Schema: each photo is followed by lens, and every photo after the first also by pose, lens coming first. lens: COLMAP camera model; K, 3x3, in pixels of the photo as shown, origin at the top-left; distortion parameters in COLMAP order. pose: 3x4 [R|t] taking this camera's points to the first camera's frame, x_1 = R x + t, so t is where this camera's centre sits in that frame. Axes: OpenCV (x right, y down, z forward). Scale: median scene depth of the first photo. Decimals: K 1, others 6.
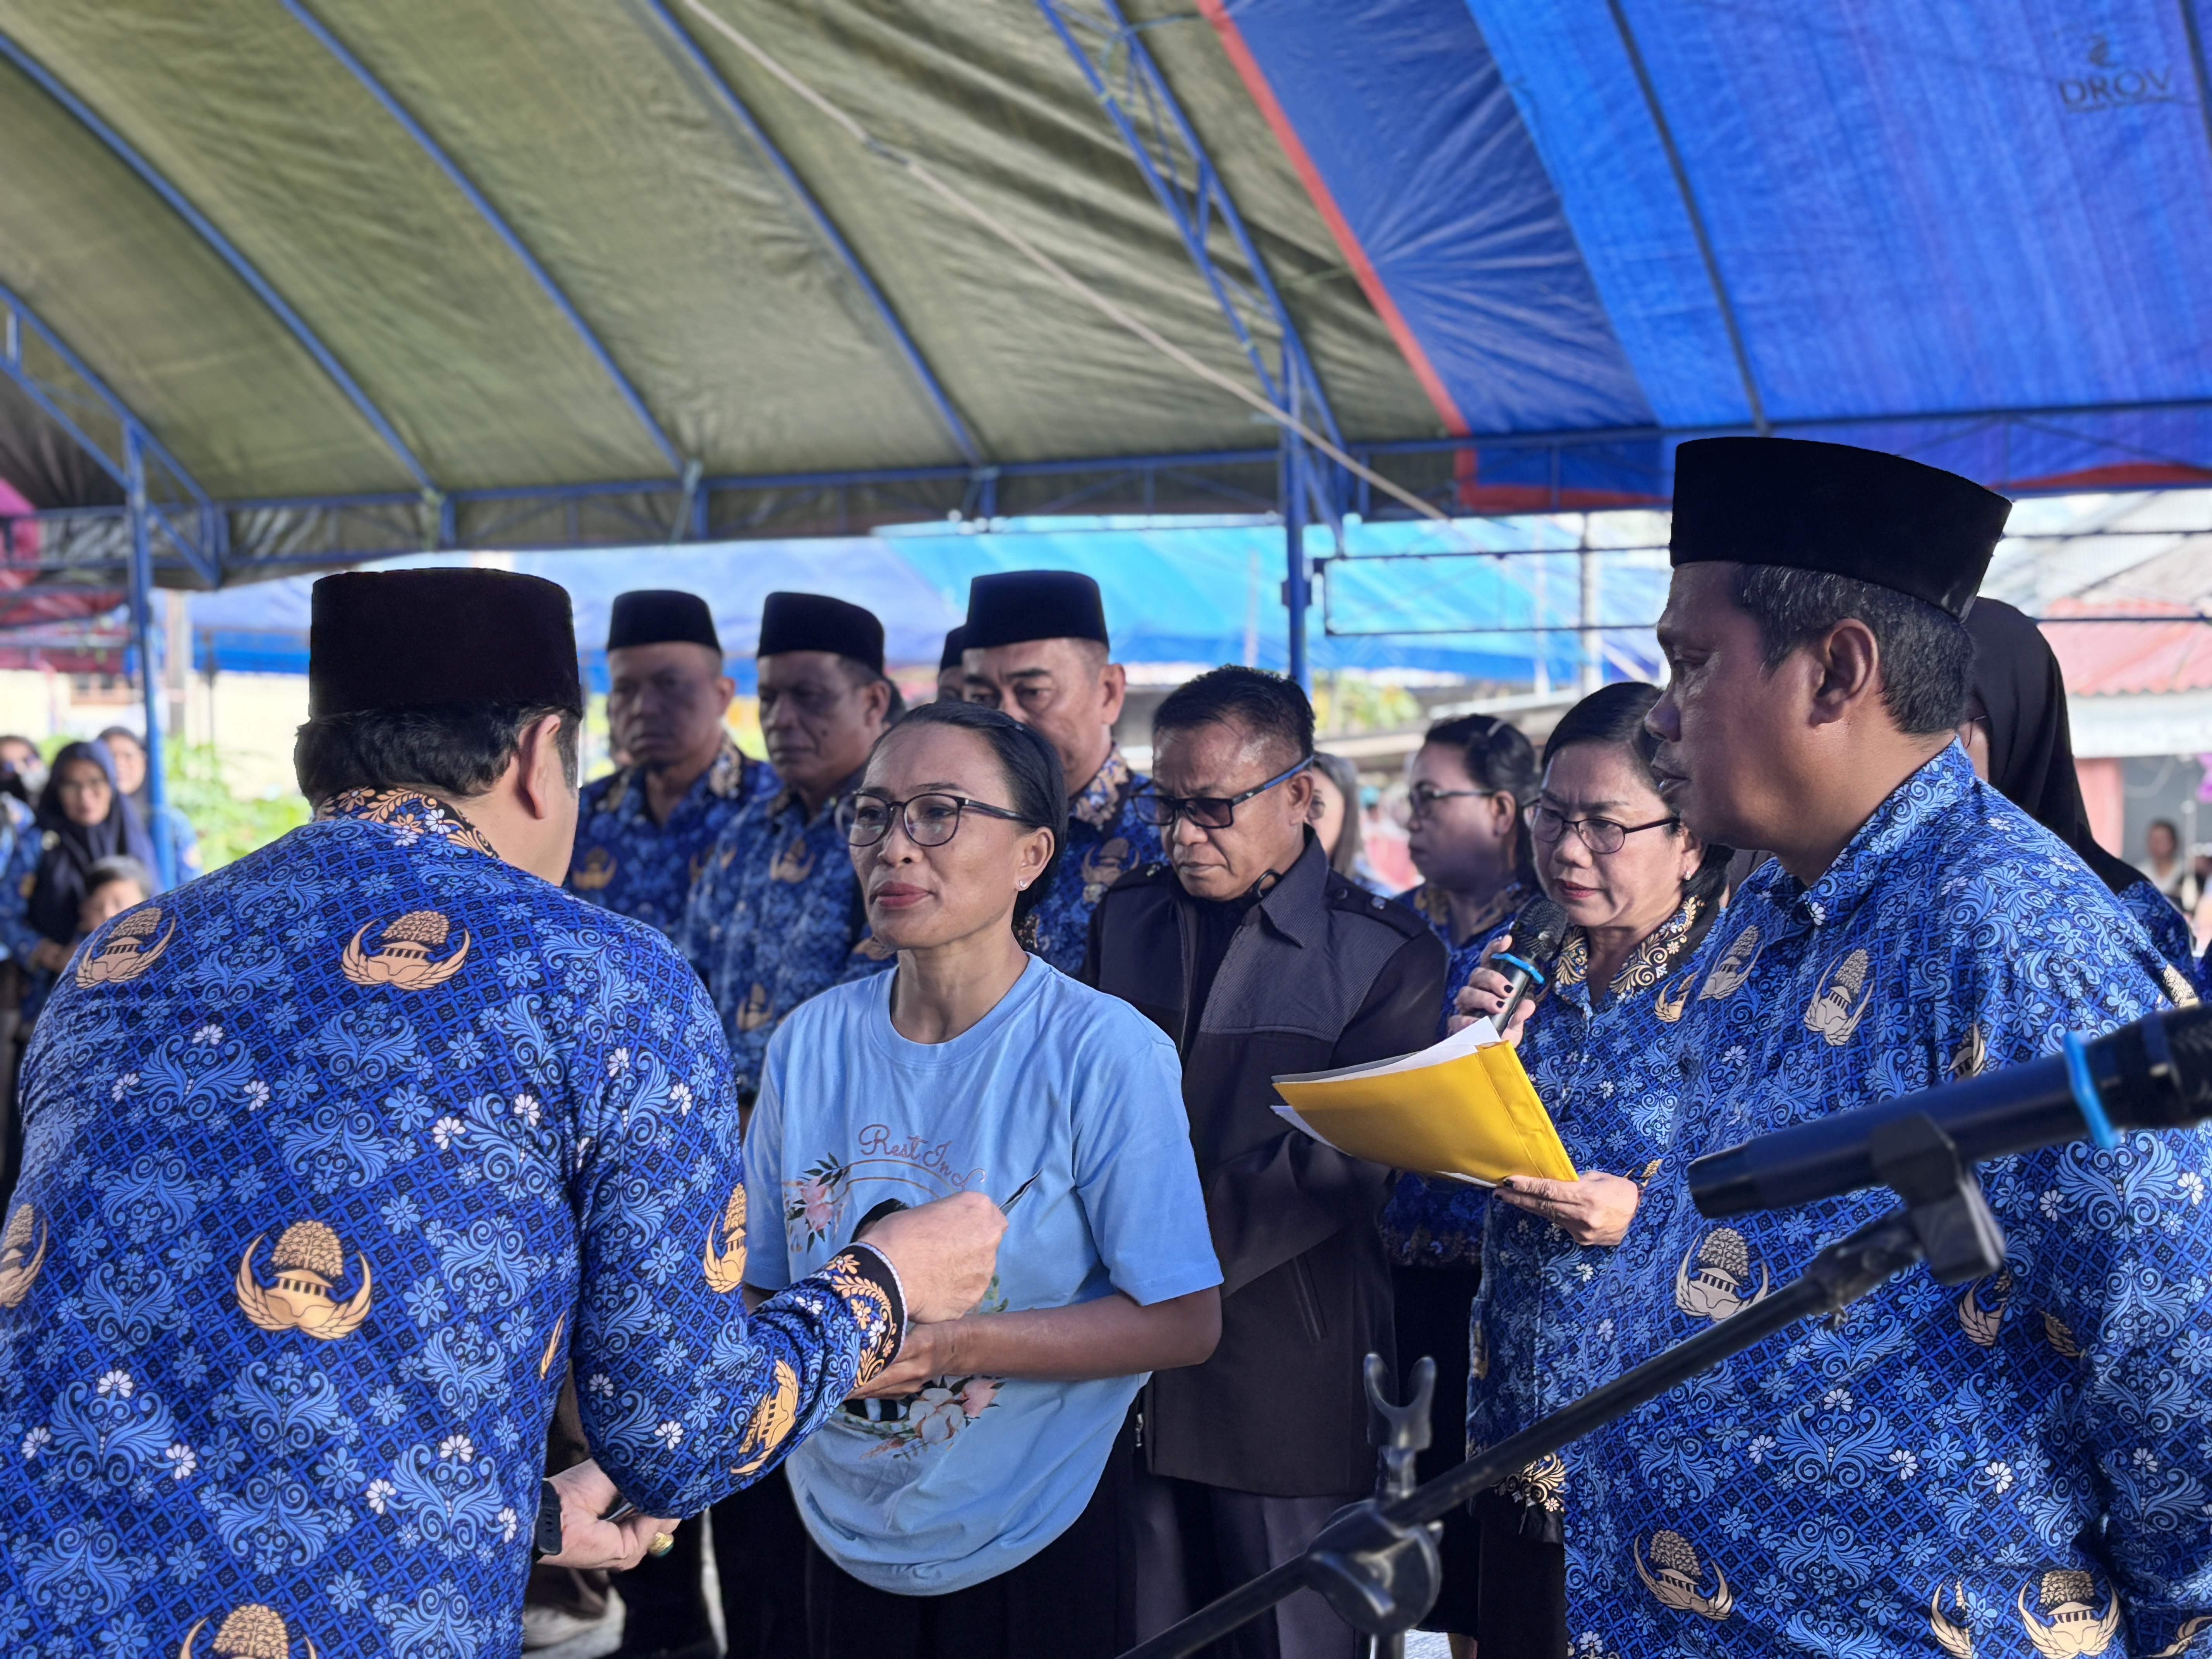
lens RADIAL K [[2936.0, 0, 1106.0], [0, 2936.0, 829.5], [0, 0, 1]] dist [-0.011994, 0.001343]
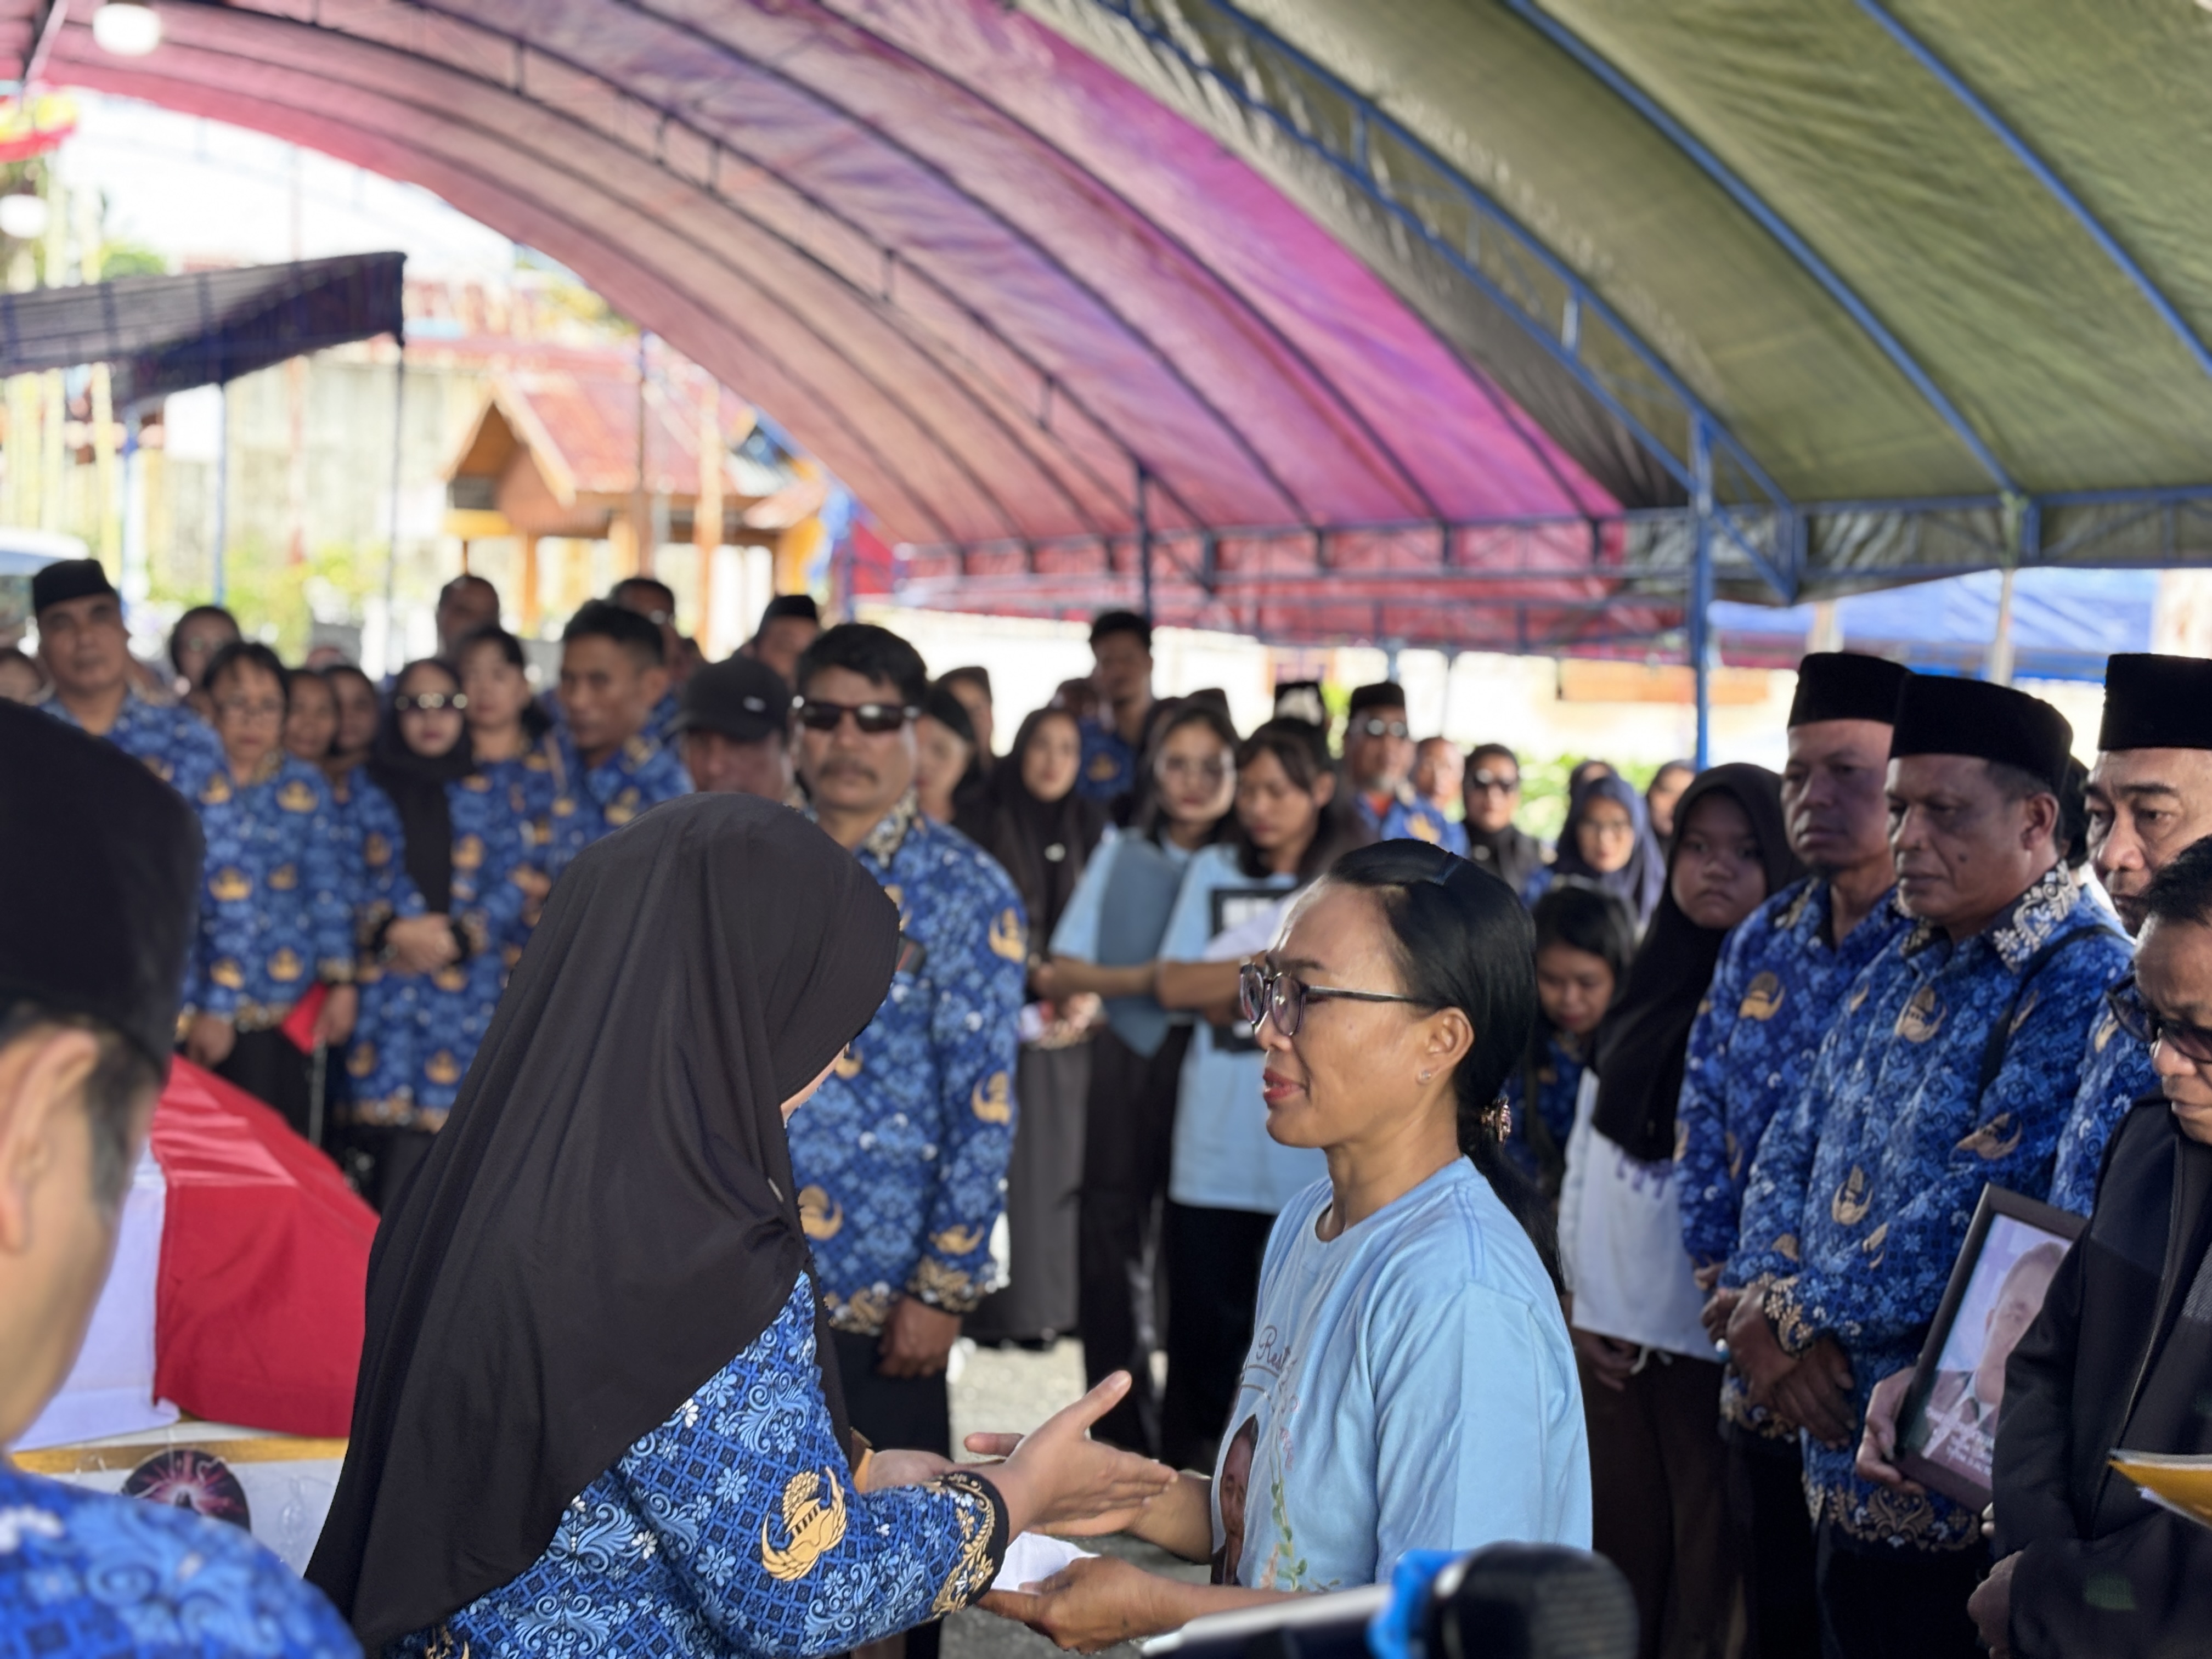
lens RADIAL K [[3424.6, 0, 1106.0], [0, 3424.6, 829.5], [0, 0, 1]] dist [-0.017300, -0.036823]
pose [[0.837439, 0.050994, -0.544147, 0.102948], [-0.054874, 0.998452, 0.009117, -0.017508], [0.543769, 0.022224, 0.838940, 0.054138]]
